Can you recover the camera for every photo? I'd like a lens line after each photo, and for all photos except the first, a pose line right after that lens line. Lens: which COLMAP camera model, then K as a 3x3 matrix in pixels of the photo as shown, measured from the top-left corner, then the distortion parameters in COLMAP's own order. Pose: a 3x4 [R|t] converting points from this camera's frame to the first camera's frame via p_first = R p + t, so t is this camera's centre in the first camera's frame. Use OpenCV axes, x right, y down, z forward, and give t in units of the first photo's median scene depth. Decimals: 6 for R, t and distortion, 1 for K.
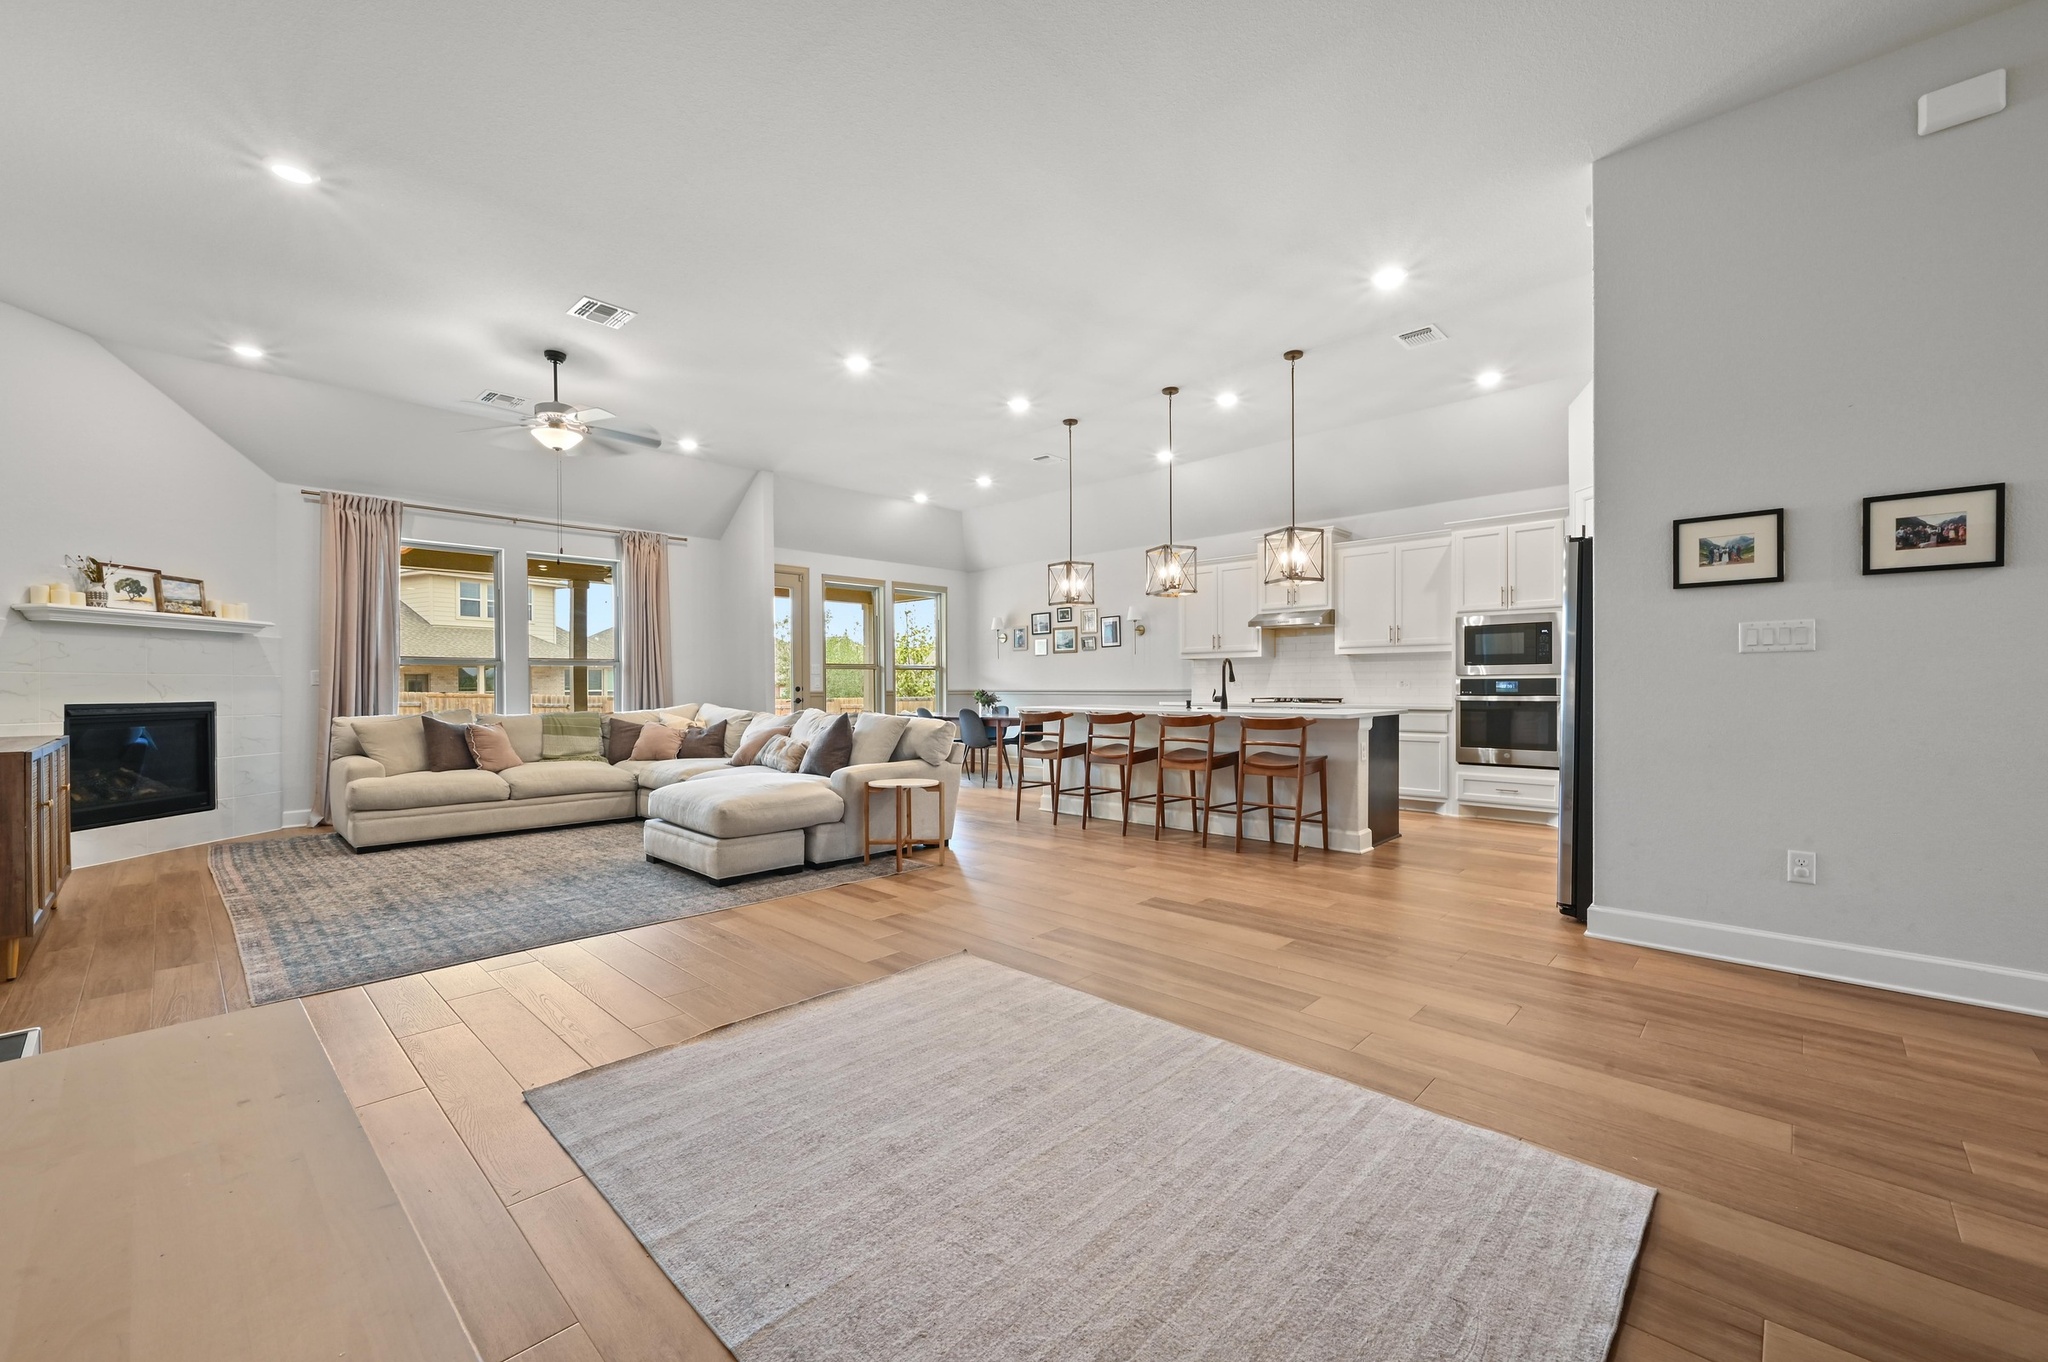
lens RADIAL K [[806.3, 0, 1025.1], [0, 806.3, 687.0], [0, 0, 1]] dist [-0.001801, 0.000866]
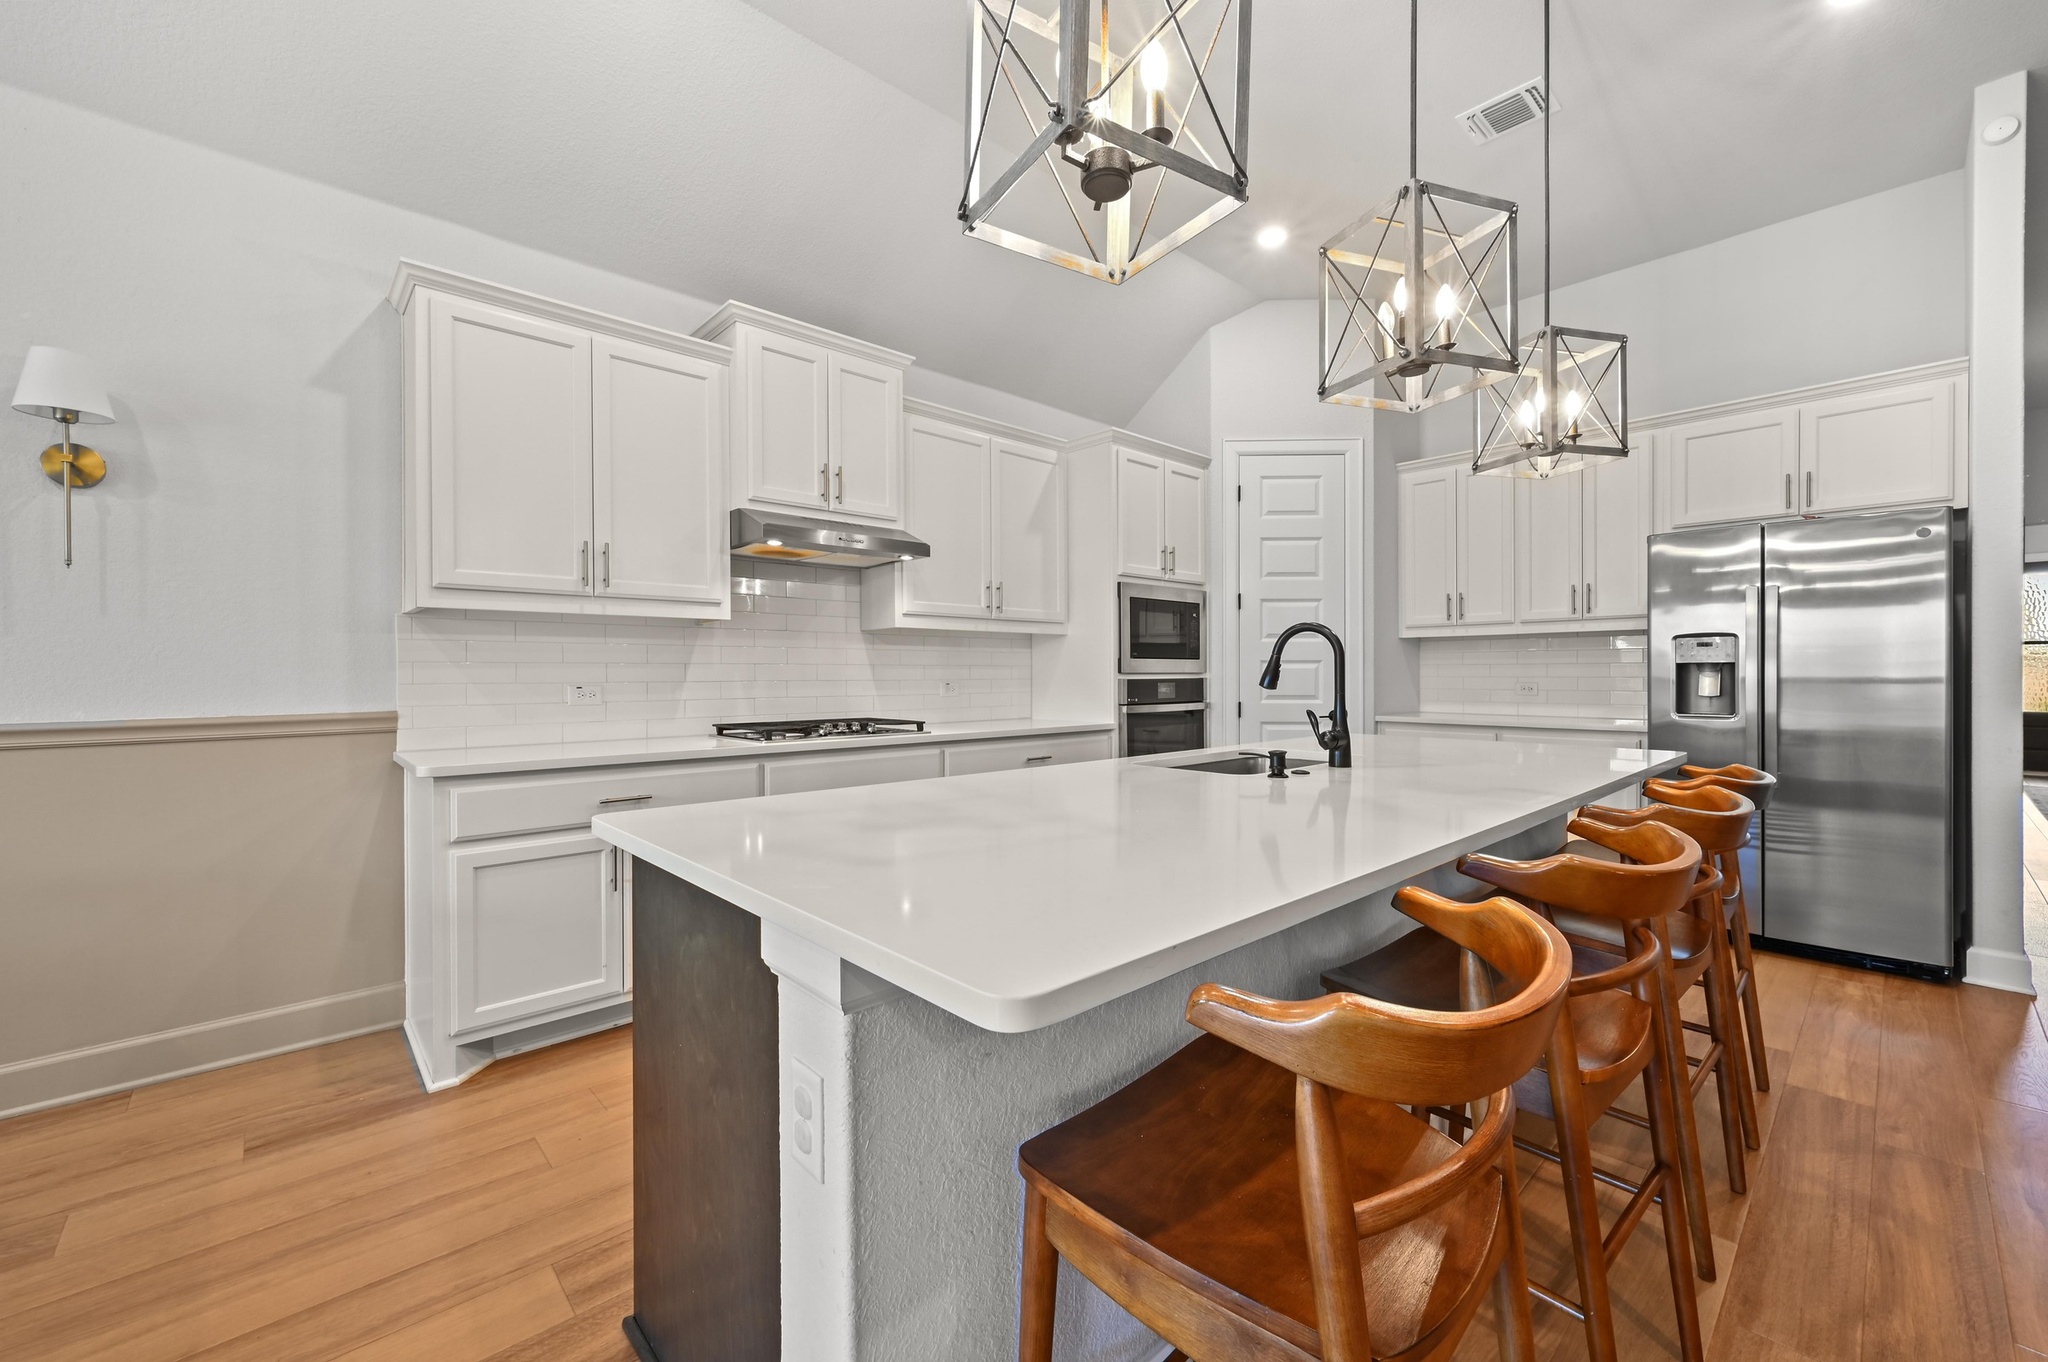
lens RADIAL K [[806.3, 0, 1037.6], [0, 806.3, 680.9], [0, 0, 1]] dist [-0.001801, 0.000866]
pose [[0.062228, -0.003921, 0.998054, -0.105023], [0.005027, 0.999981, 0.003615, -0.011426], [-0.998049, 0.004792, 0.062247, 1.033232]]
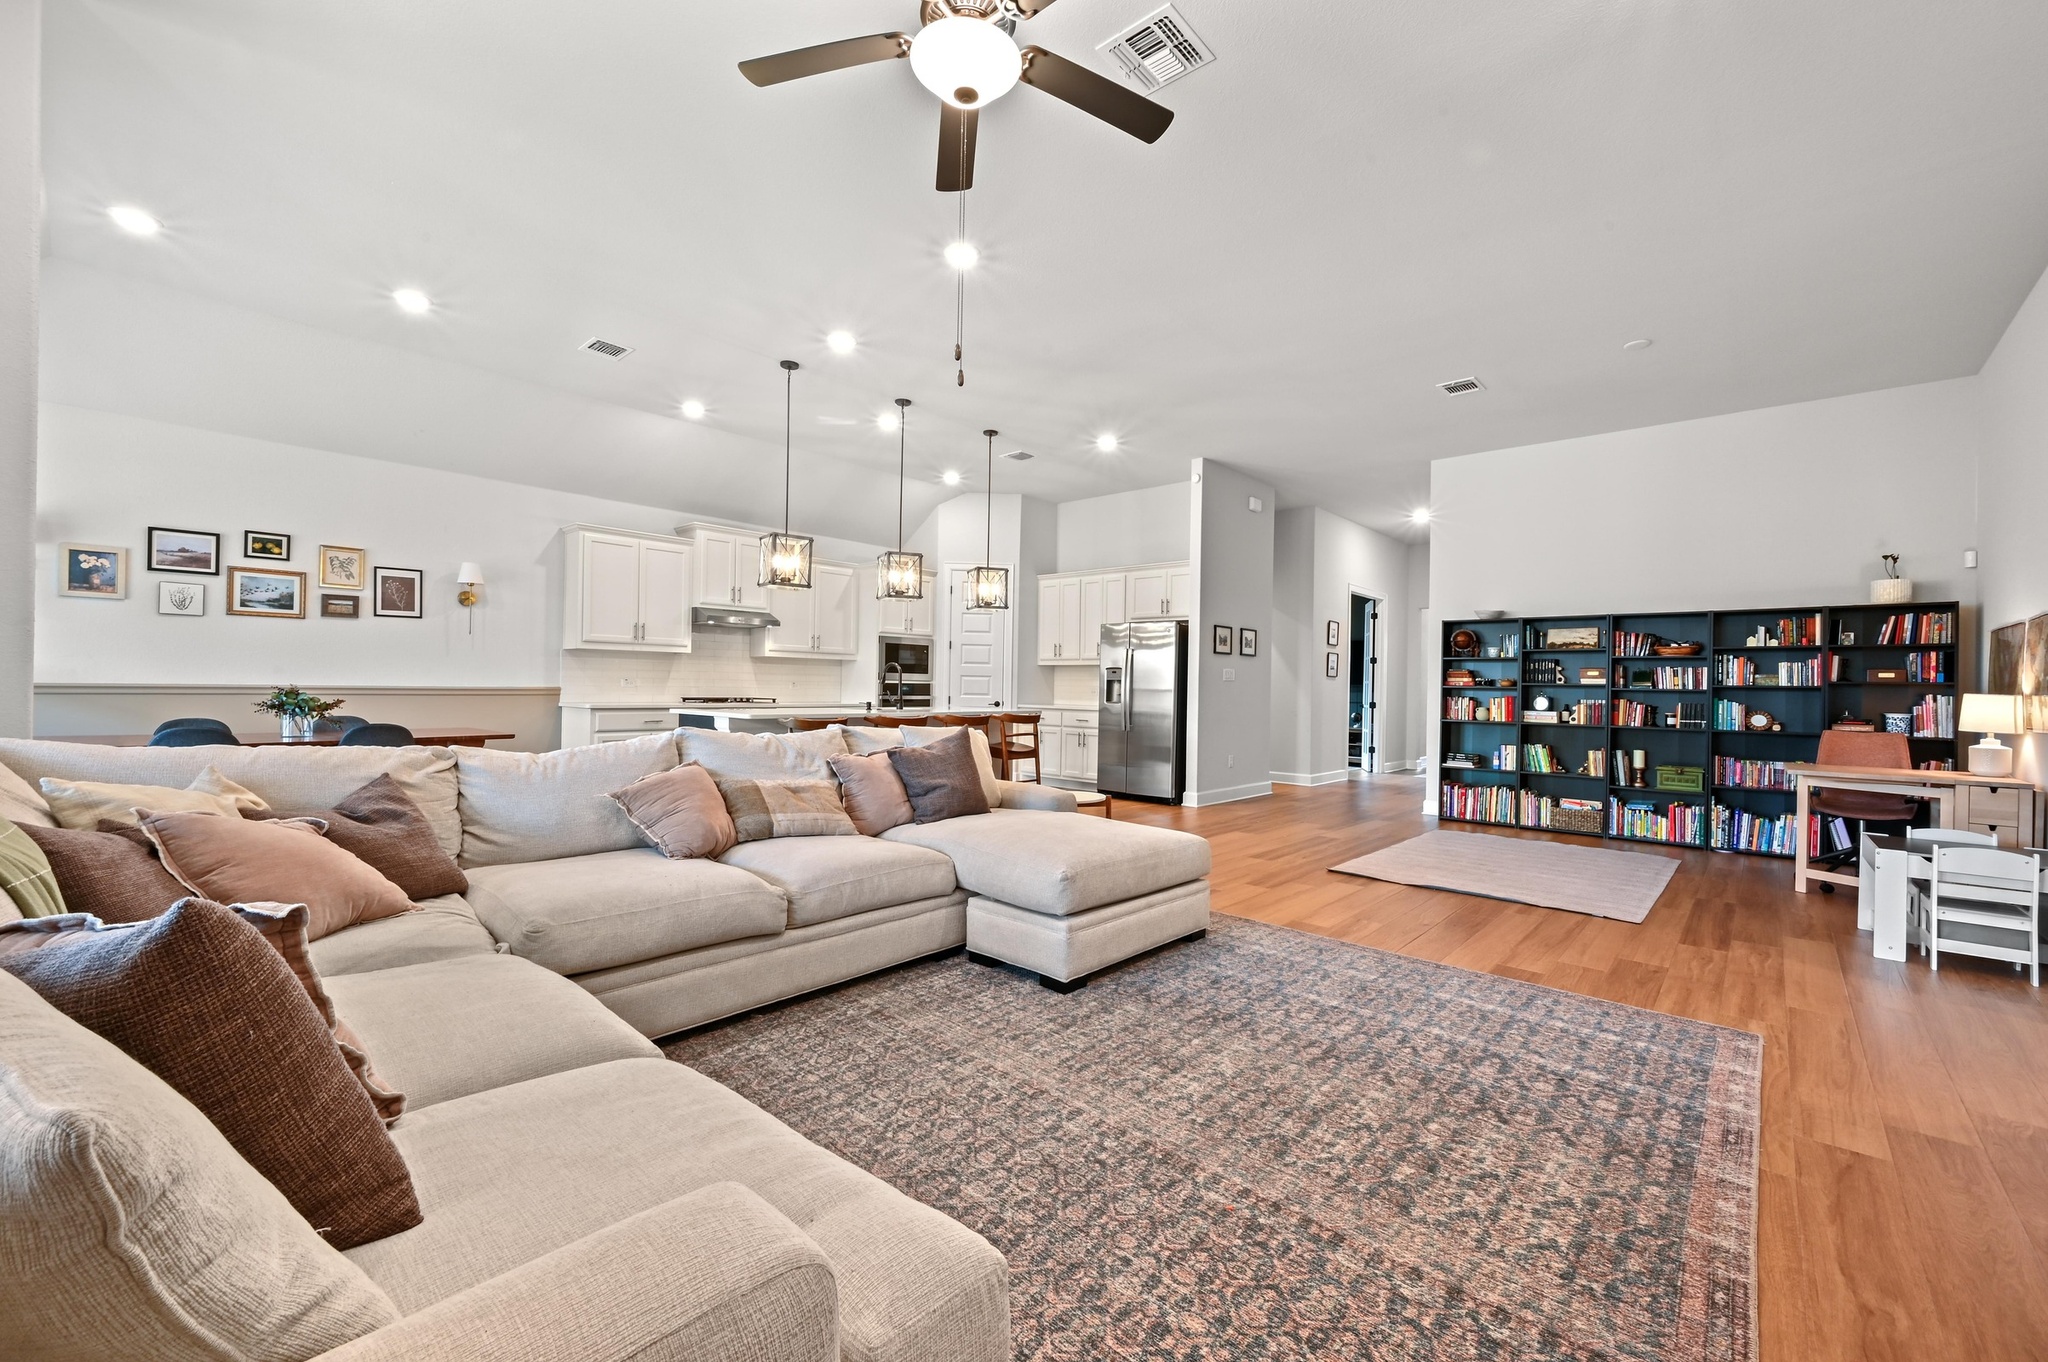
lens RADIAL K [[806.3, 0, 1027.2], [0, 806.3, 682.8], [0, 0, 1]] dist [-0.001801, 0.000866]
pose [[-0.013861, 0.009151, 0.999862, -0.789106], [-0.015176, 0.999841, -0.009361, -0.001054], [-0.999789, -0.015304, -0.013720, 0.782562]]
